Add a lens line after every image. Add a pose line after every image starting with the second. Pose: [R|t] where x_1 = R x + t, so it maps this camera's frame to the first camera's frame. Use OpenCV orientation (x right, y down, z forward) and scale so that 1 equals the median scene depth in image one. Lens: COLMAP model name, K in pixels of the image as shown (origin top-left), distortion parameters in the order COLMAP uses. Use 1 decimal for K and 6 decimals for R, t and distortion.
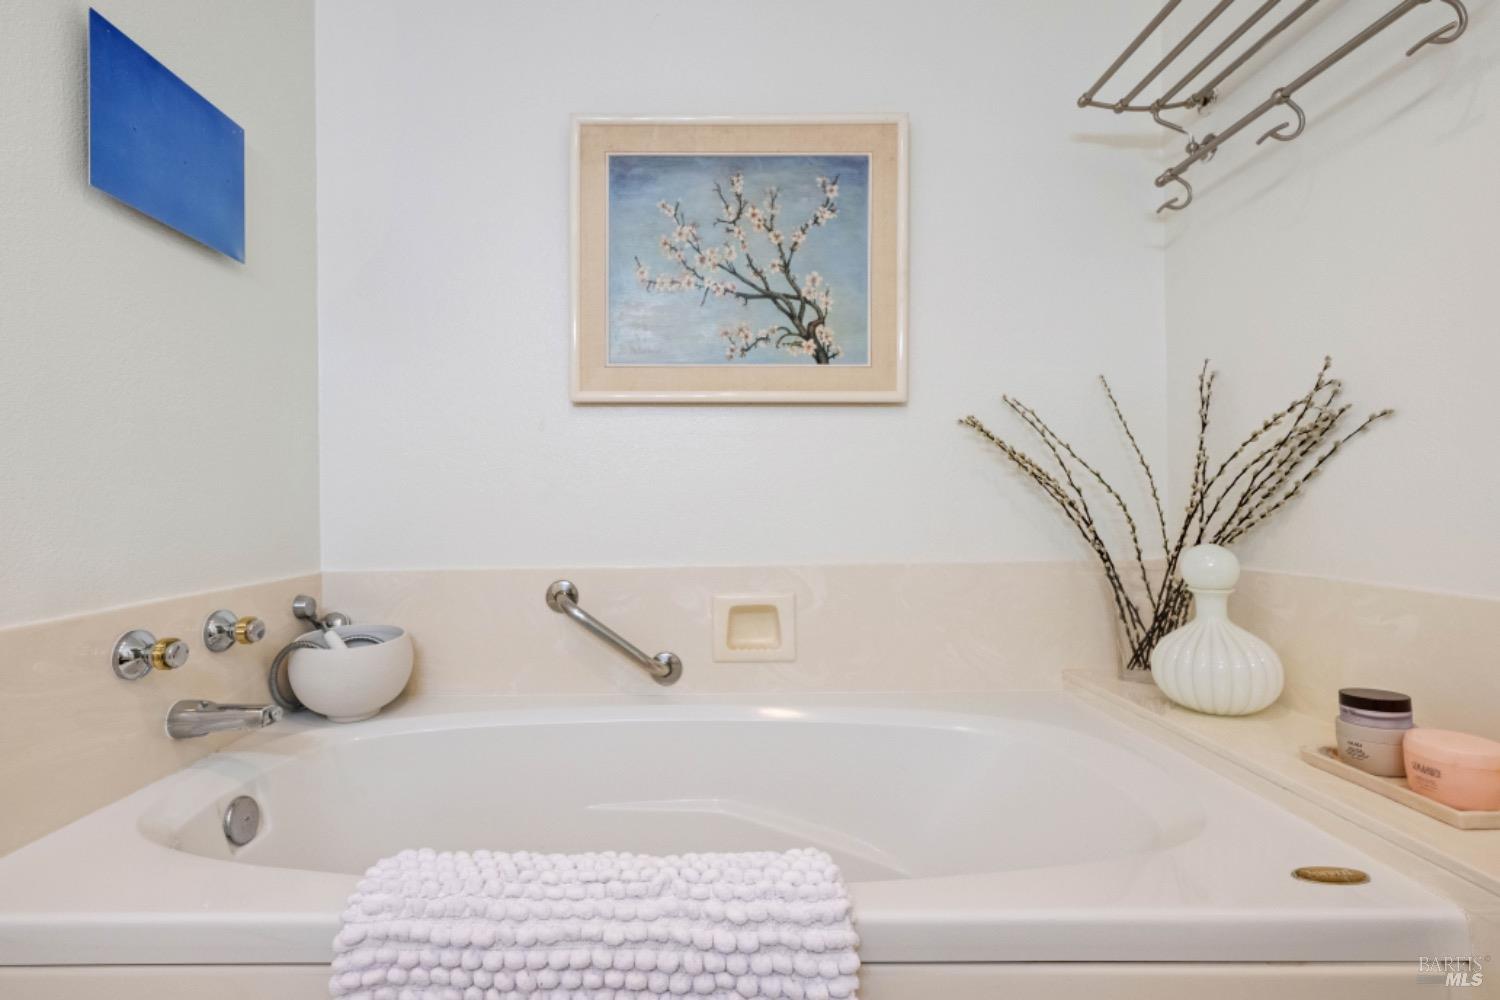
lens RADIAL K [[695.9, 0, 746.4], [0, 695.9, 502.9], [0, 0, 1]] dist [-0.001189, 0.000418]
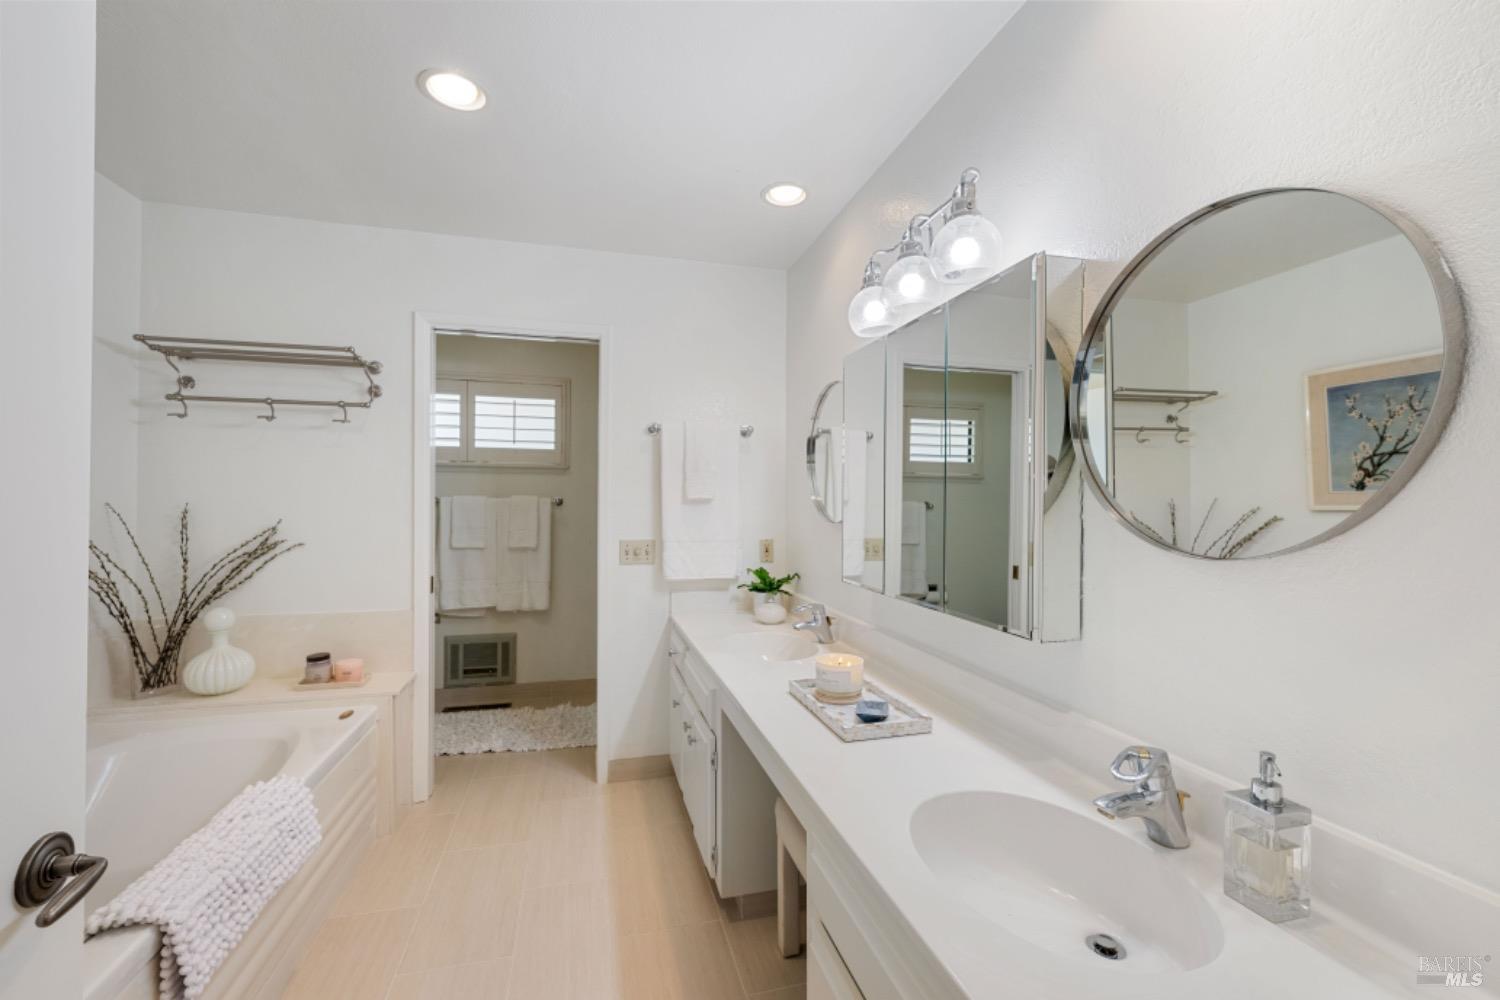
lens RADIAL K [[620.2, 0, 747.2], [0, 620.2, 502.6], [0, 0, 1]] dist [-0.009948, -0.000358]
pose [[-0.241416, 0.009650, 0.970374, -1.274458], [-0.003782, 0.999934, -0.010885, -0.205663], [-0.970414, -0.006298, -0.241363, -0.011627]]
